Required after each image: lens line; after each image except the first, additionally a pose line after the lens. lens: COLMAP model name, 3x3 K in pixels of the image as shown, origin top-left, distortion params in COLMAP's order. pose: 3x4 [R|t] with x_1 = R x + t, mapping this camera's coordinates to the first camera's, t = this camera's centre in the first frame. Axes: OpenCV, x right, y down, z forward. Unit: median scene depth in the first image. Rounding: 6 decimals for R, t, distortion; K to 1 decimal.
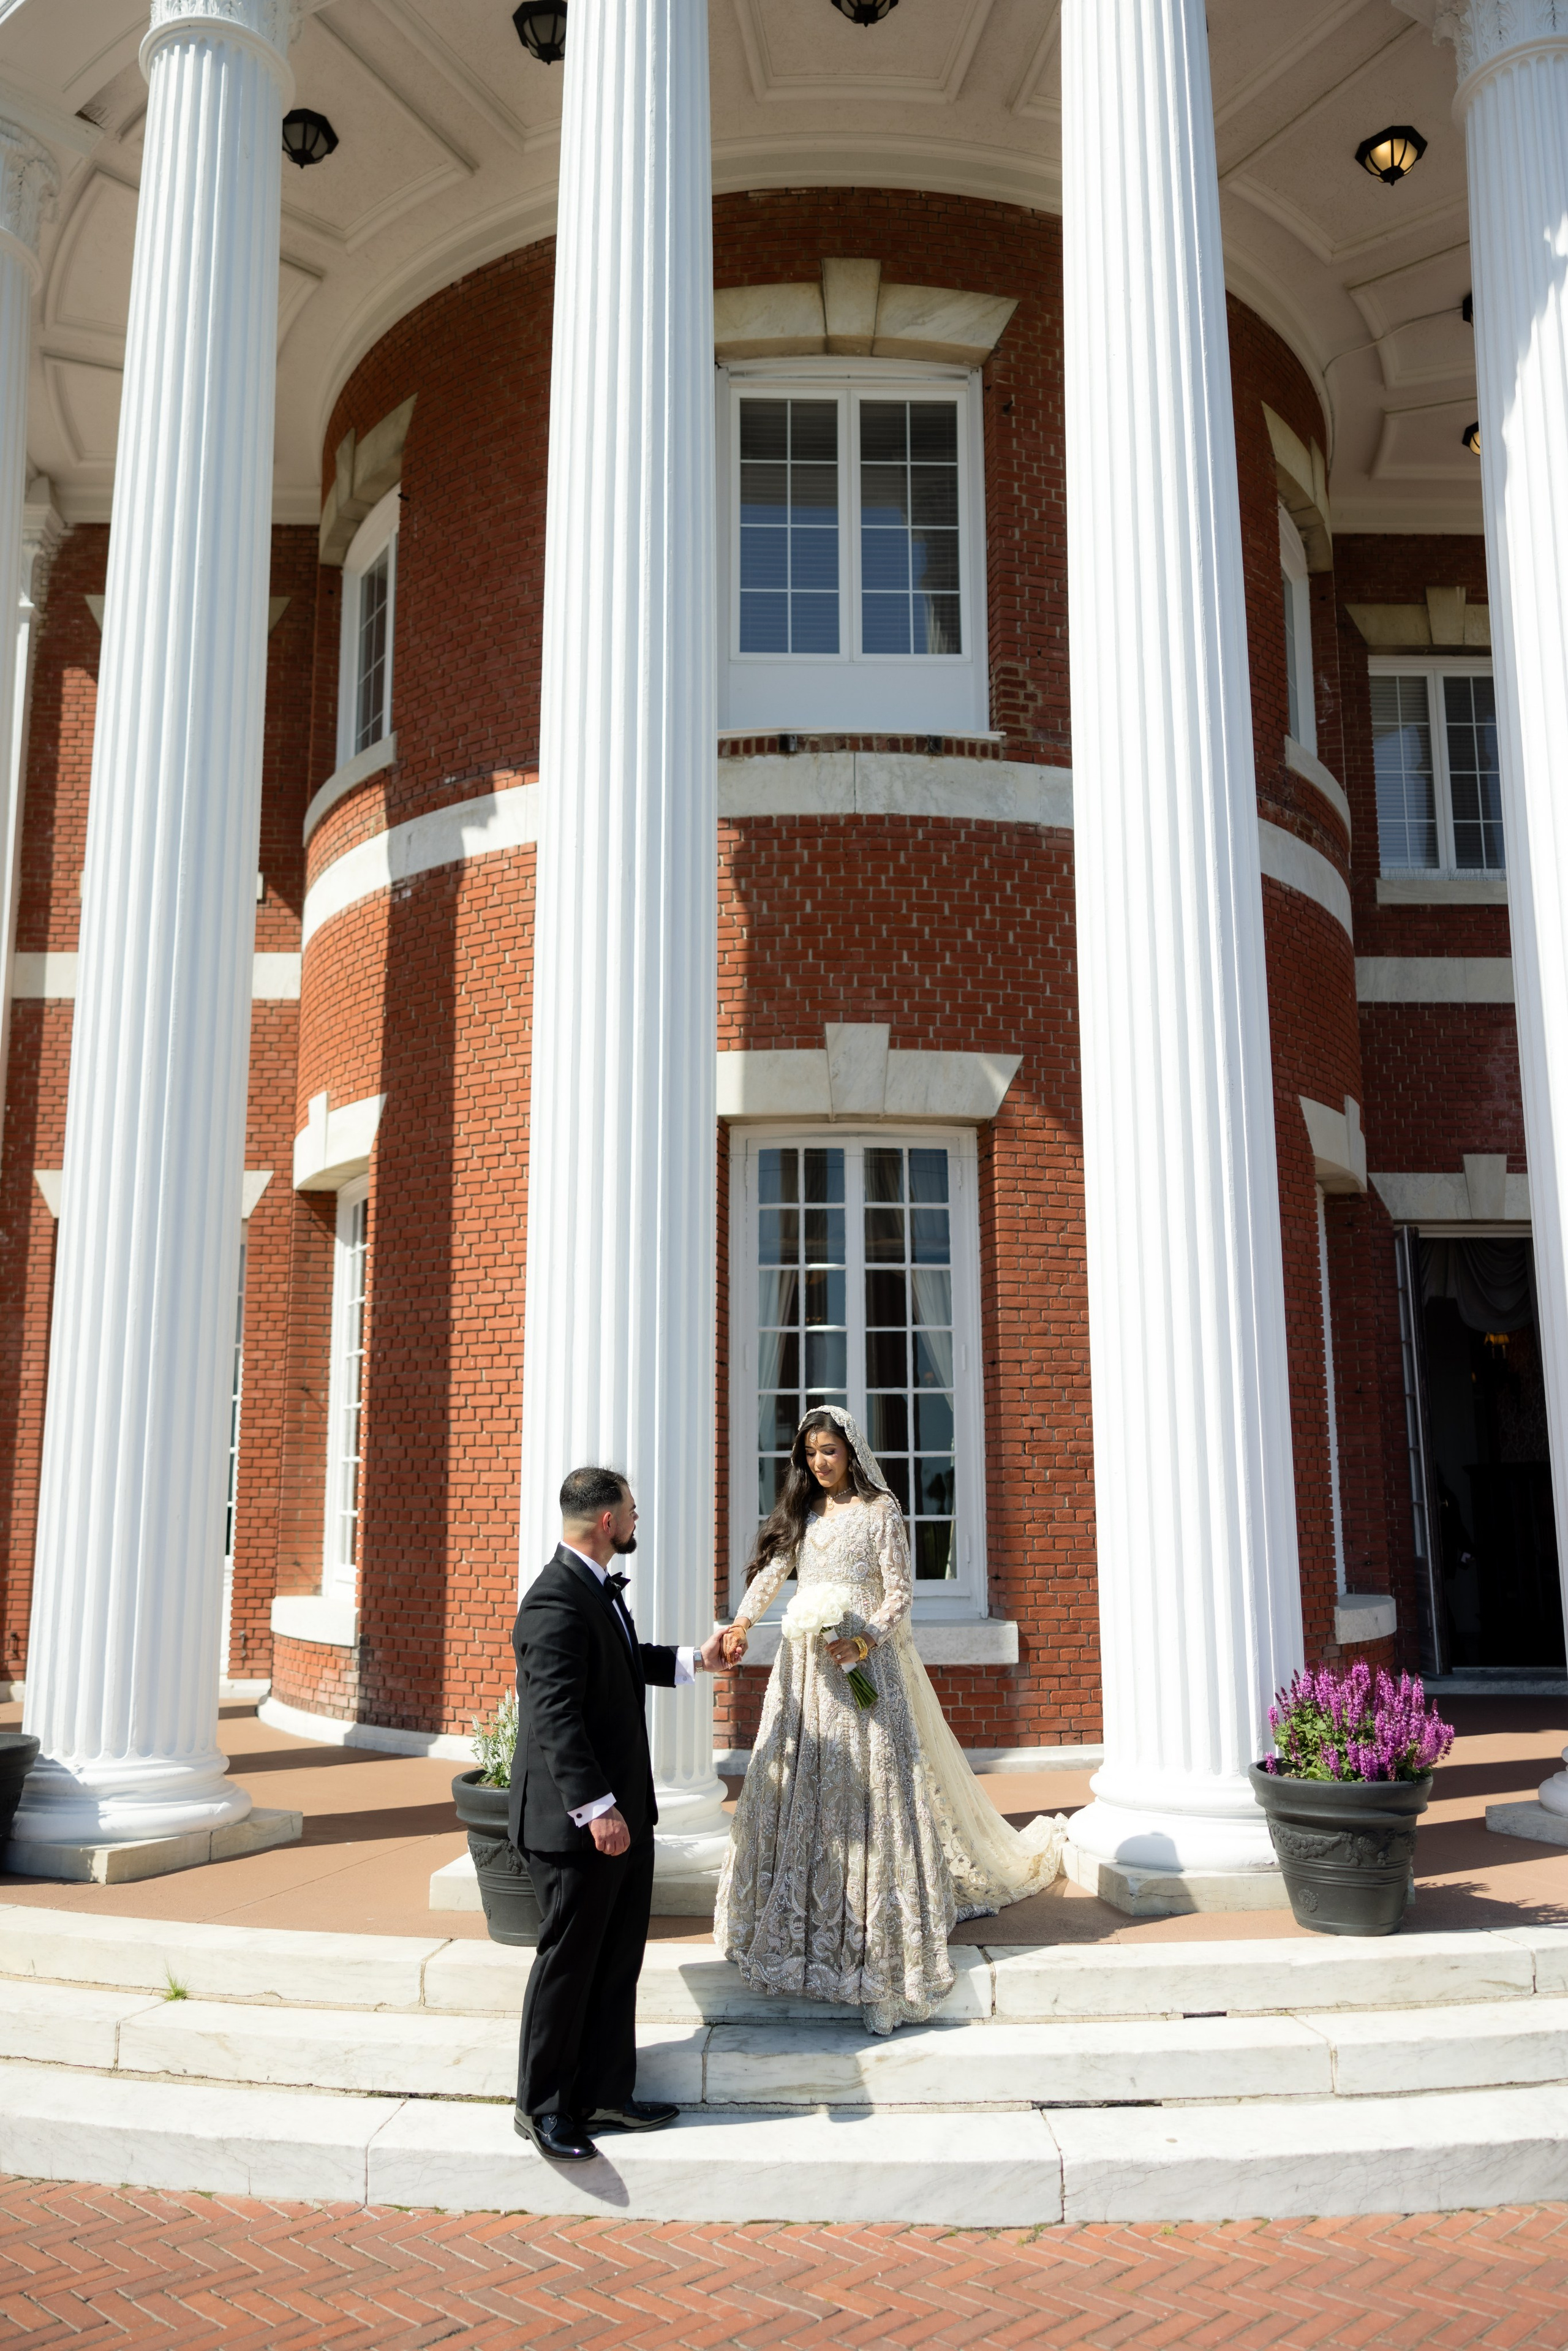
lens RADIAL K [[1847.5, 0, 772.1], [0, 1847.5, 1181.5], [0, 0, 1]] dist [0.013618, -0.000941]
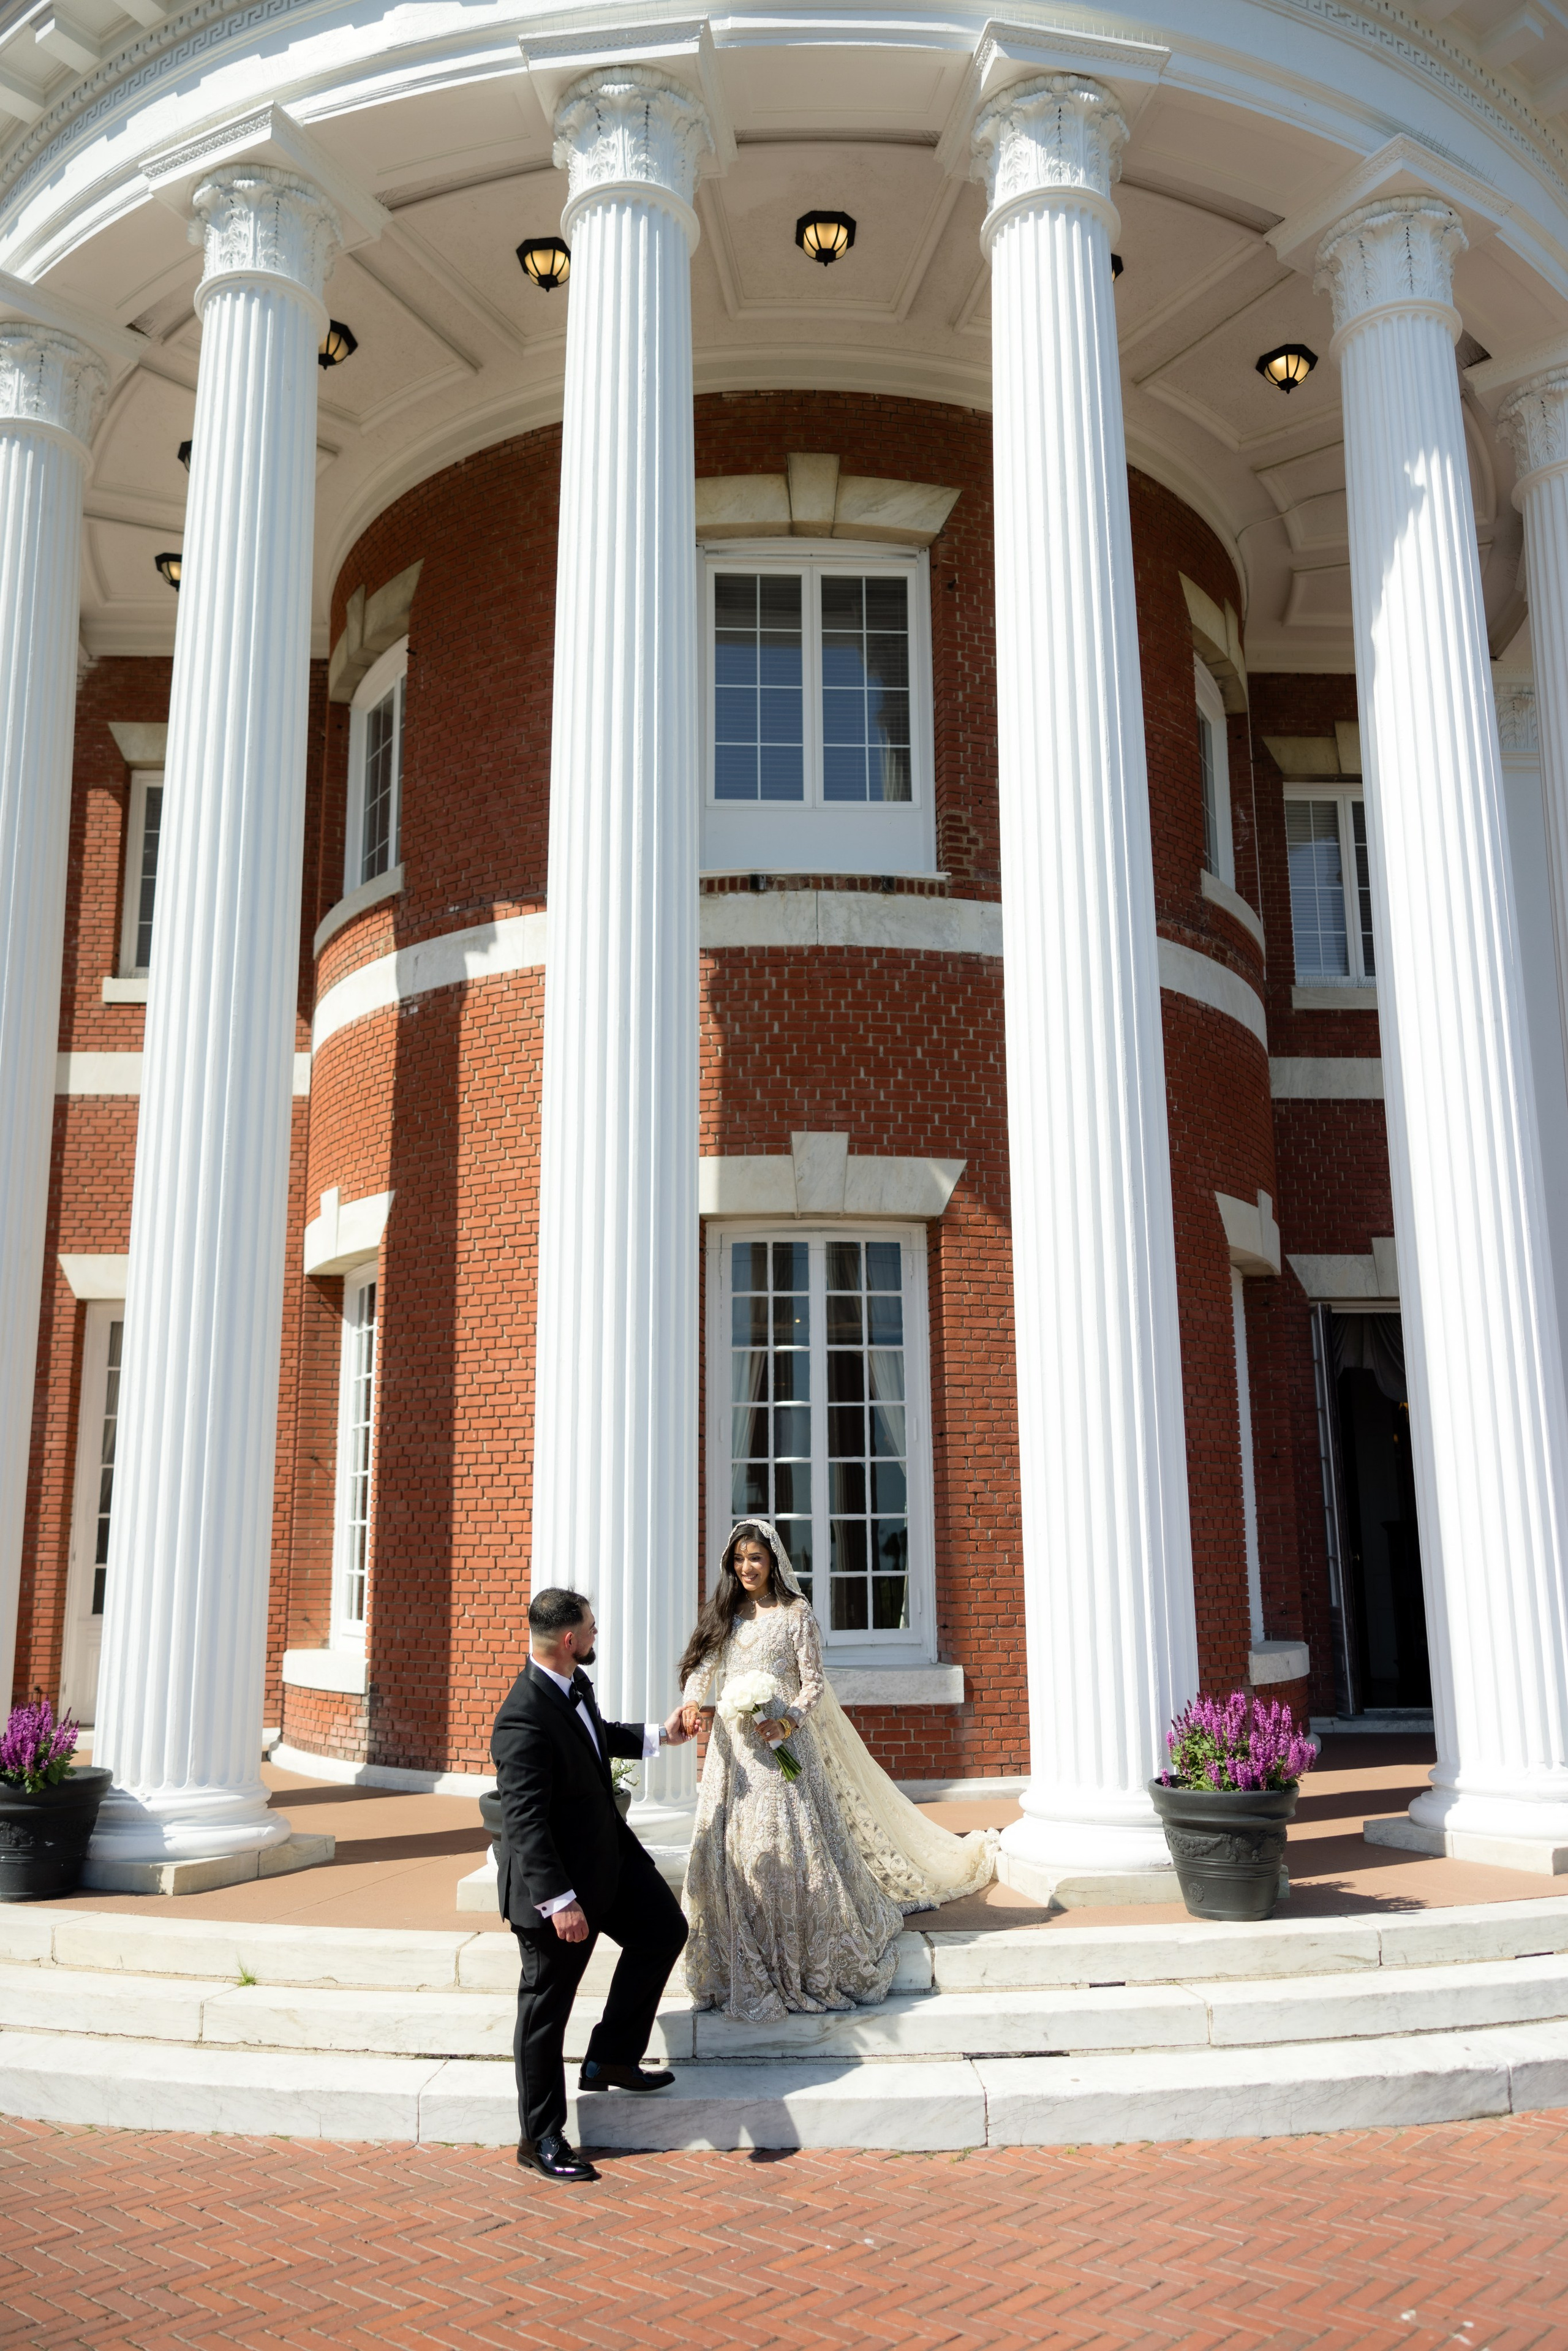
lens RADIAL K [[1874.1, 0, 784.0], [0, 1874.1, 1175.5], [0, 0, 1]] dist [0.016626, -0.008834]
pose [[0.999658, -0.000291, 0.026148, -0.005500], [0.001067, 0.999559, -0.029685, -0.024412], [-0.026128, 0.029702, 0.999217, -0.136083]]
